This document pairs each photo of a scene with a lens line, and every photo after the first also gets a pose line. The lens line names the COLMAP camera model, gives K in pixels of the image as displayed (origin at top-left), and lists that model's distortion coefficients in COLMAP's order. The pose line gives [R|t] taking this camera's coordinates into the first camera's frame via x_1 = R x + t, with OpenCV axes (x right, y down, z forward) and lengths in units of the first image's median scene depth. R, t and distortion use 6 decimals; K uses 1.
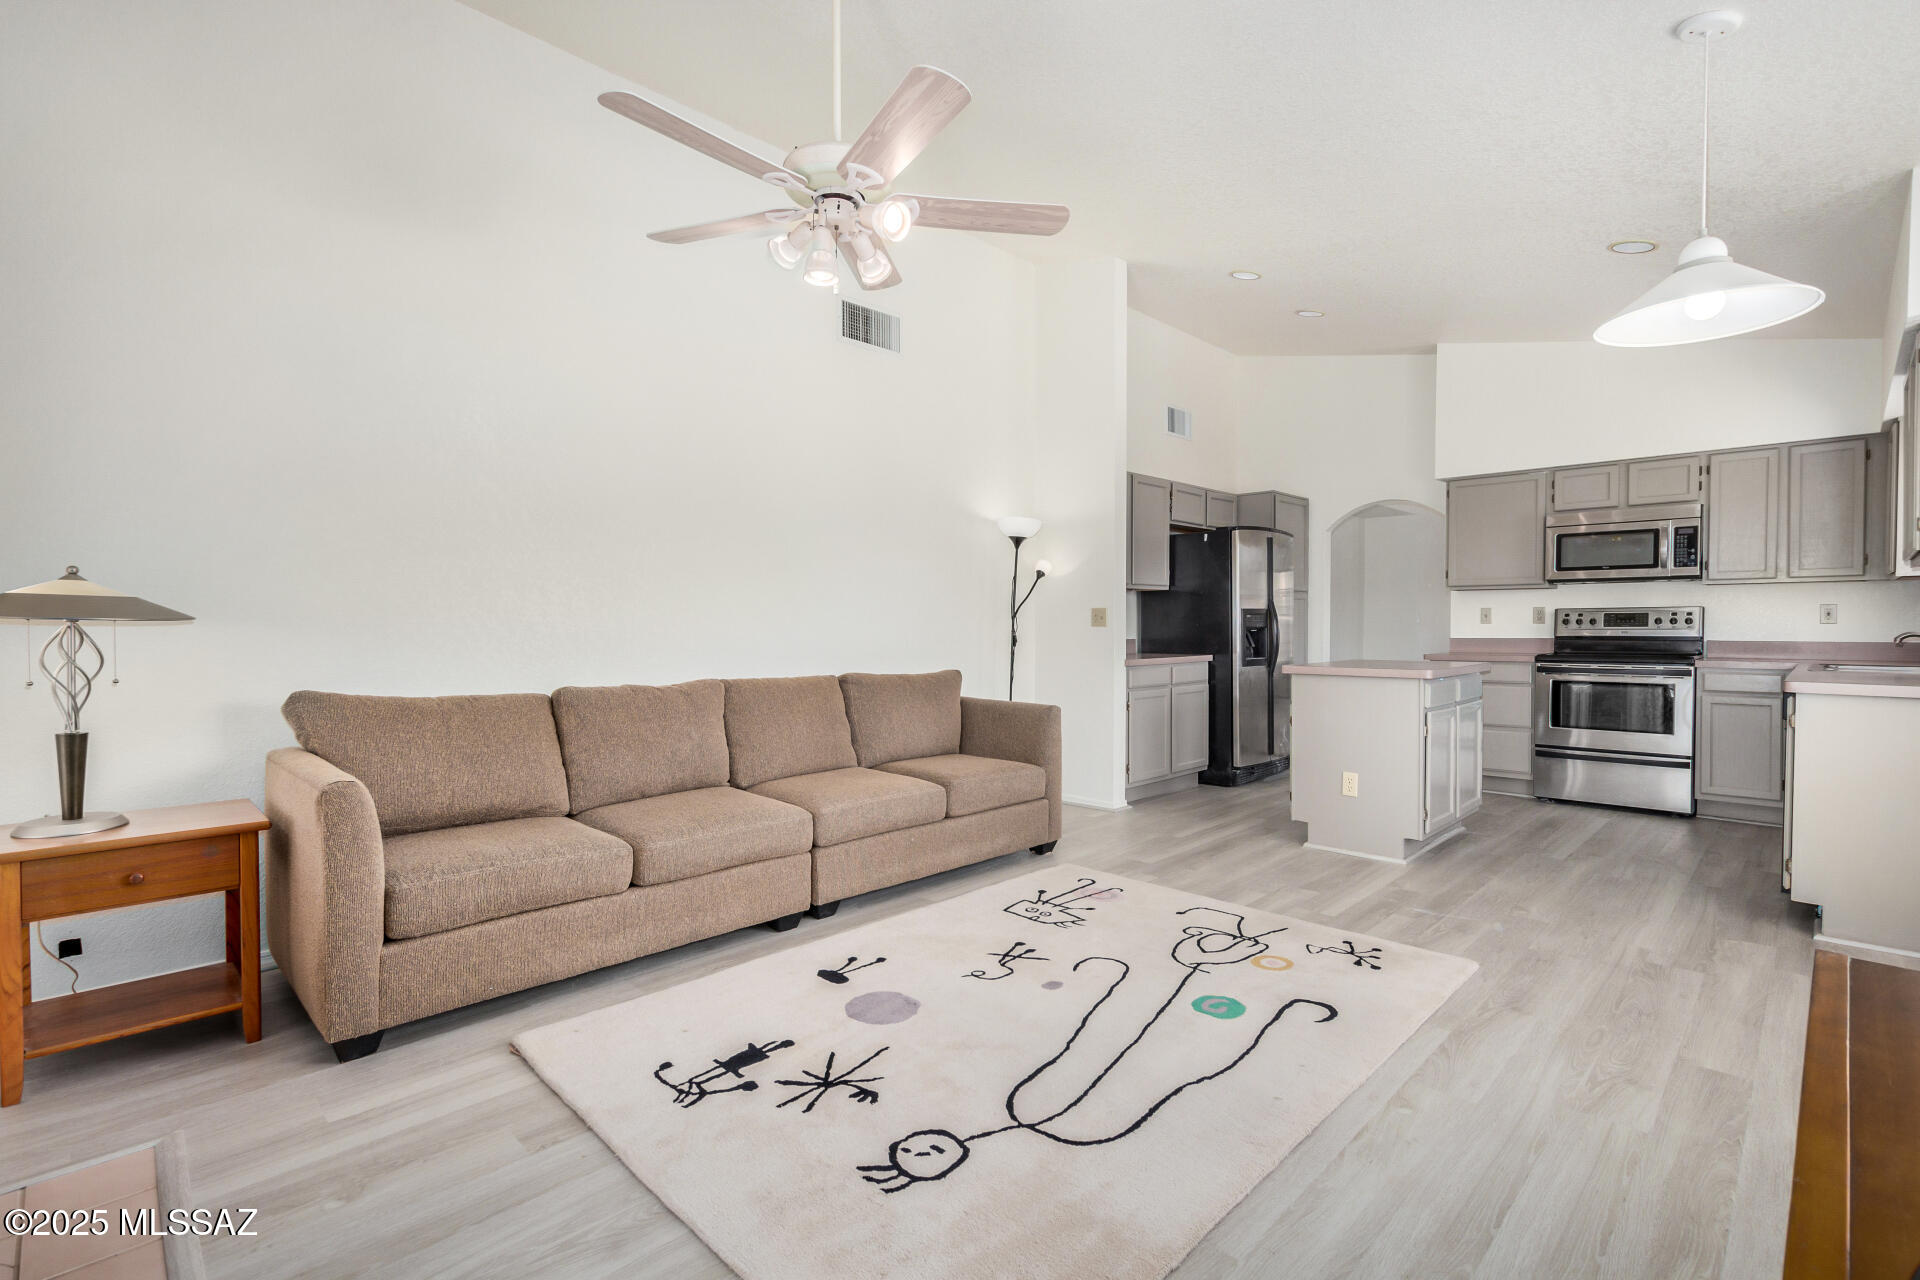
lens RADIAL K [[874.8, 0, 960.0], [0, 874.8, 640.0], [0, 0, 1]] dist [0.004797, -0.001316]
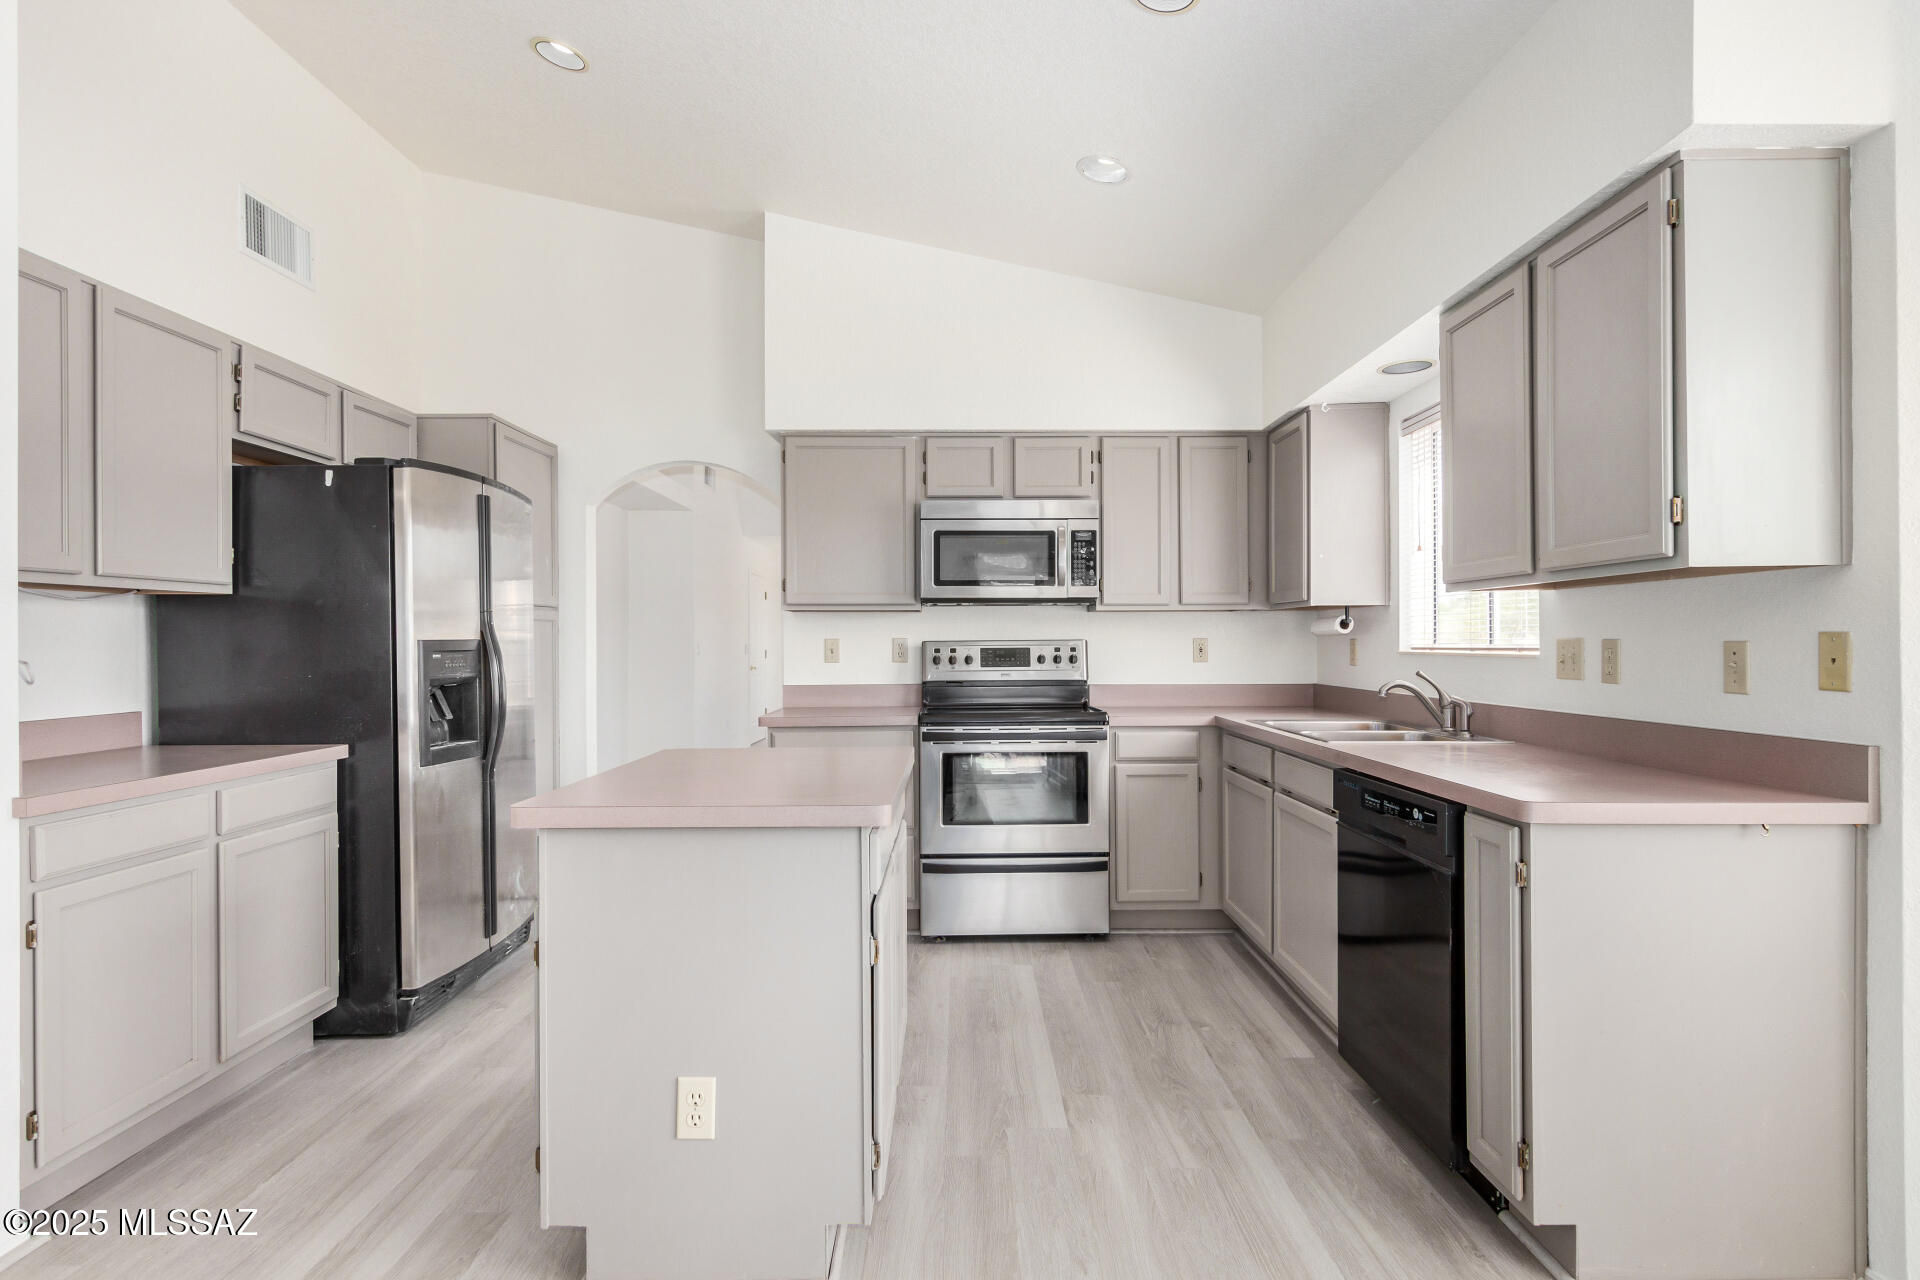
lens RADIAL K [[972.9, 0, 962.8], [0, 972.9, 641.3], [0, 0, 1]] dist [0.002273, -0.000586]
pose [[0.706532, 0.000650, 0.707681, 0.181317], [0.016536, 0.999711, -0.017428, -0.024311], [-0.707488, 0.024015, 0.706317, 0.489911]]
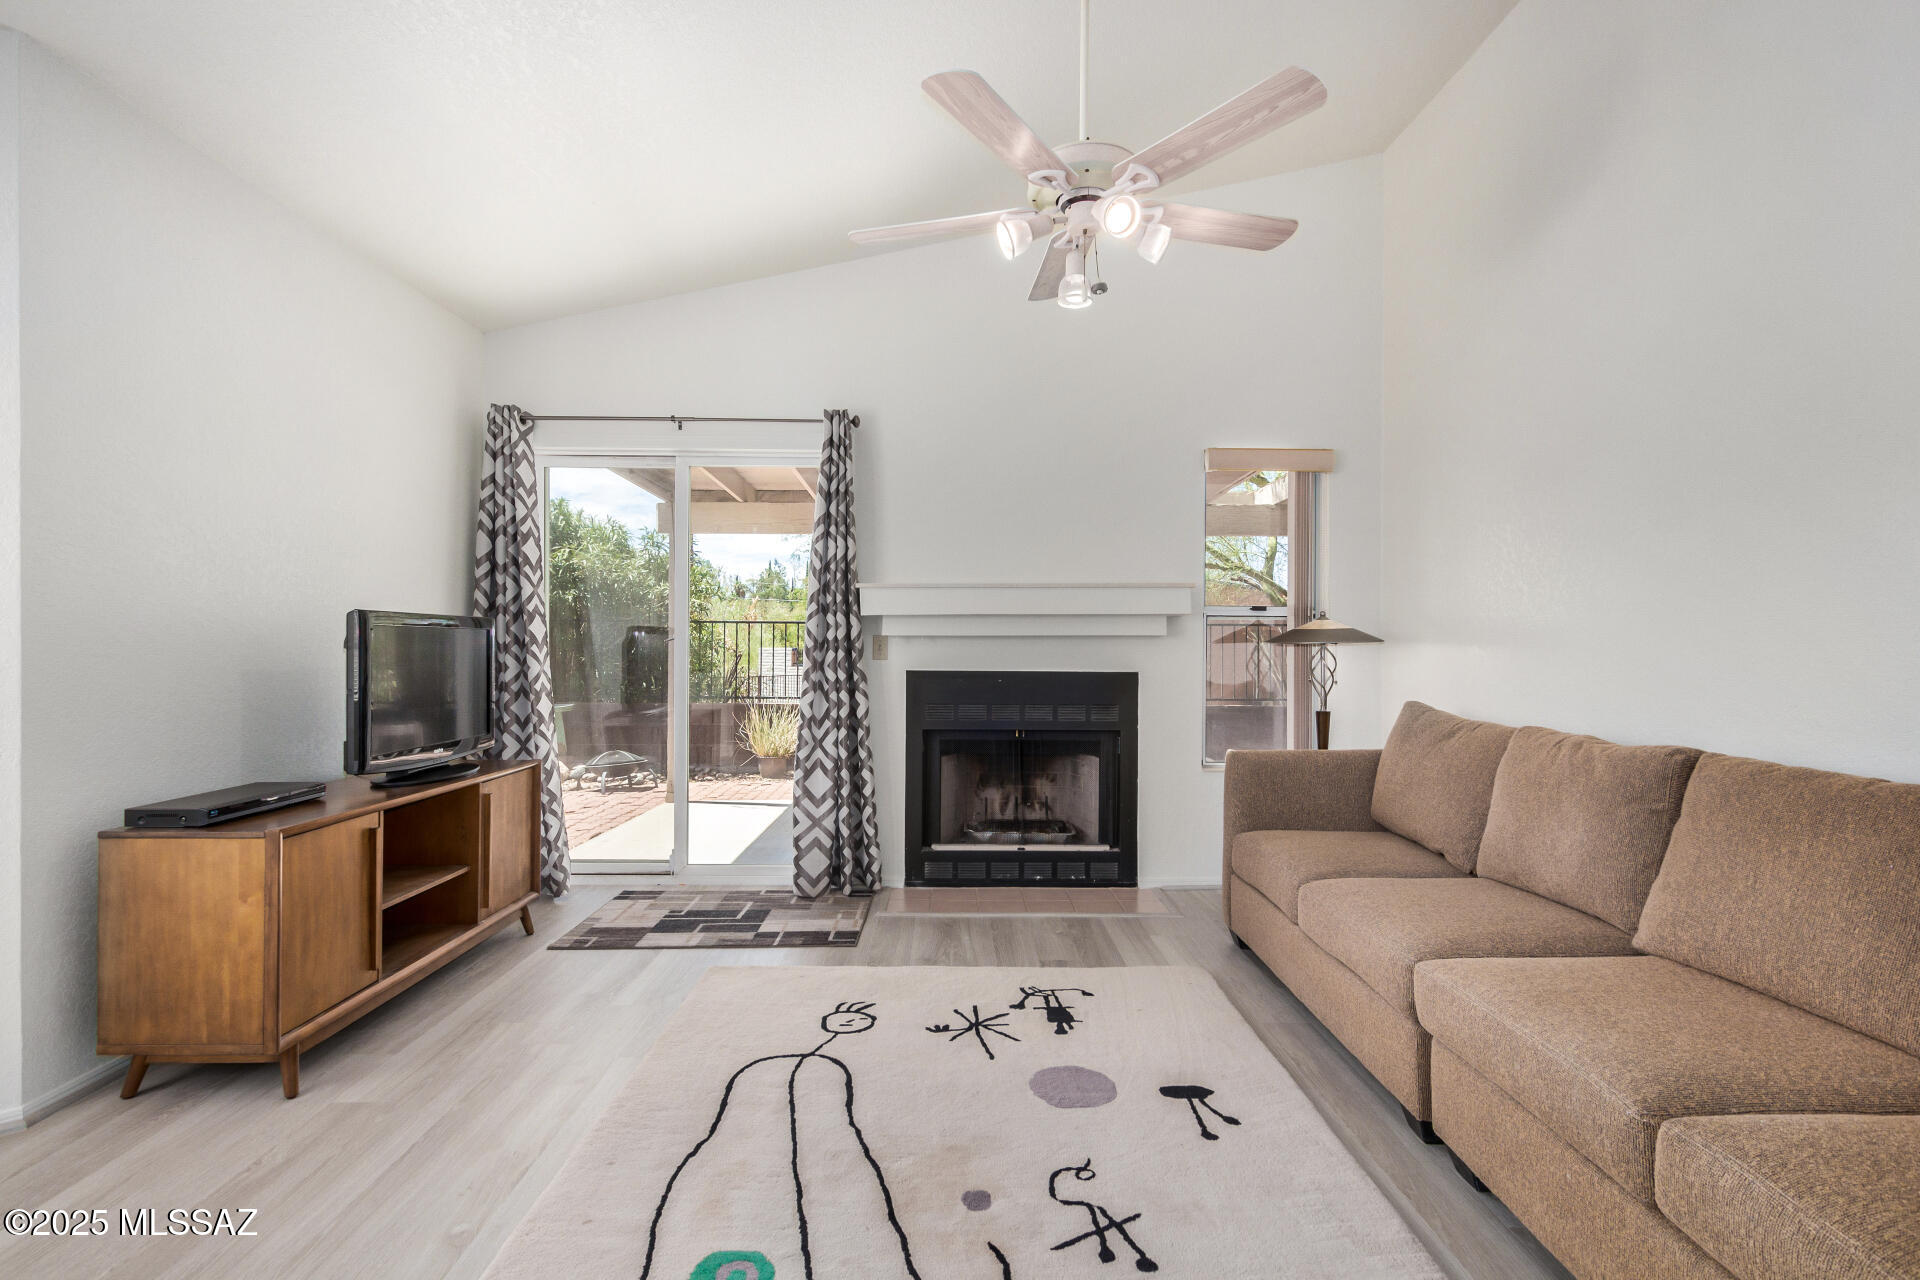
lens RADIAL K [[909.9, 0, 963.0], [0, 909.9, 644.1], [0, 0, 1]] dist [0.009250, -0.000481]
pose [[-0.698436, -0.002382, -0.715669, 0.304316], [-0.018030, 0.999736, 0.014269, -0.014208], [0.715446, 0.022869, -0.698294, 0.739566]]
